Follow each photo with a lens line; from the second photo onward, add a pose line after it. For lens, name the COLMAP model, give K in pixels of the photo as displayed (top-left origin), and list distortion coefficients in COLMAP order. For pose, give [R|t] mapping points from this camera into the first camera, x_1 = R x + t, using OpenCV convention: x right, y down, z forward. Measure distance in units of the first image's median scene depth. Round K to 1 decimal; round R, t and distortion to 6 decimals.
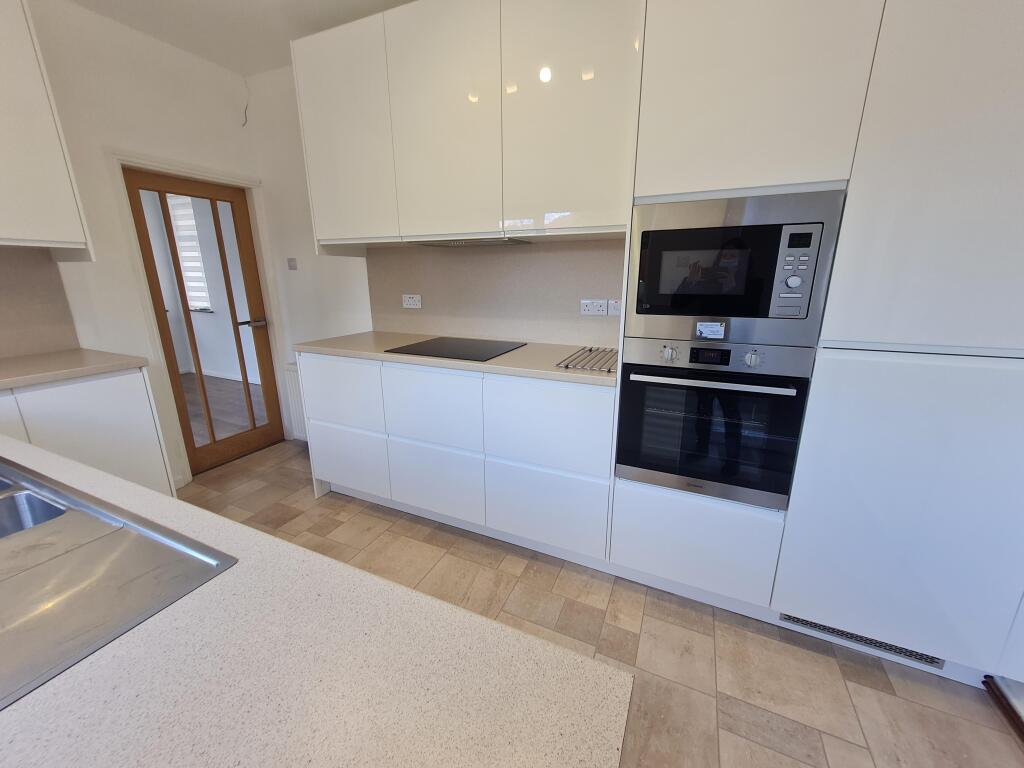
lens RADIAL K [[397.2, 0, 515.5], [0, 397.2, 375.7], [0, 0, 1]] dist [0.014654, -0.006104]
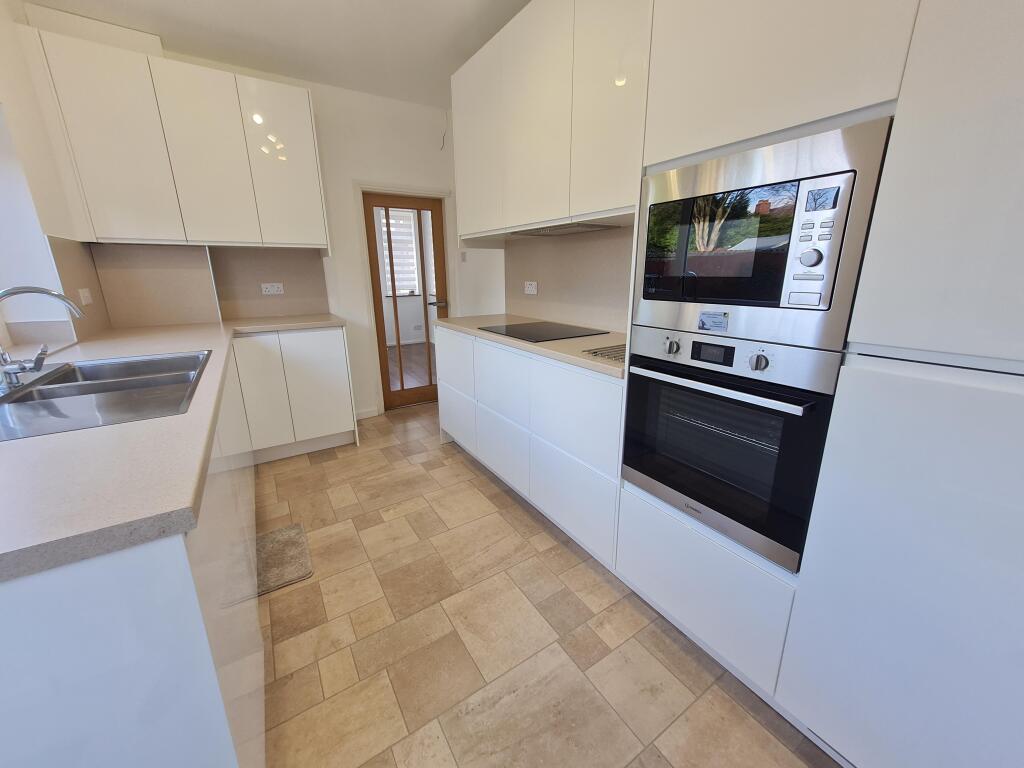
lens RADIAL K [[397.2, 0, 515.5], [0, 397.2, 375.7], [0, 0, 1]] dist [0.014654, -0.006104]
pose [[0.842407, 0.134367, -0.521819, 0.443628], [-0.127330, 0.990623, 0.049526, 0.005431], [0.523581, 0.024722, 0.851617, 0.074659]]
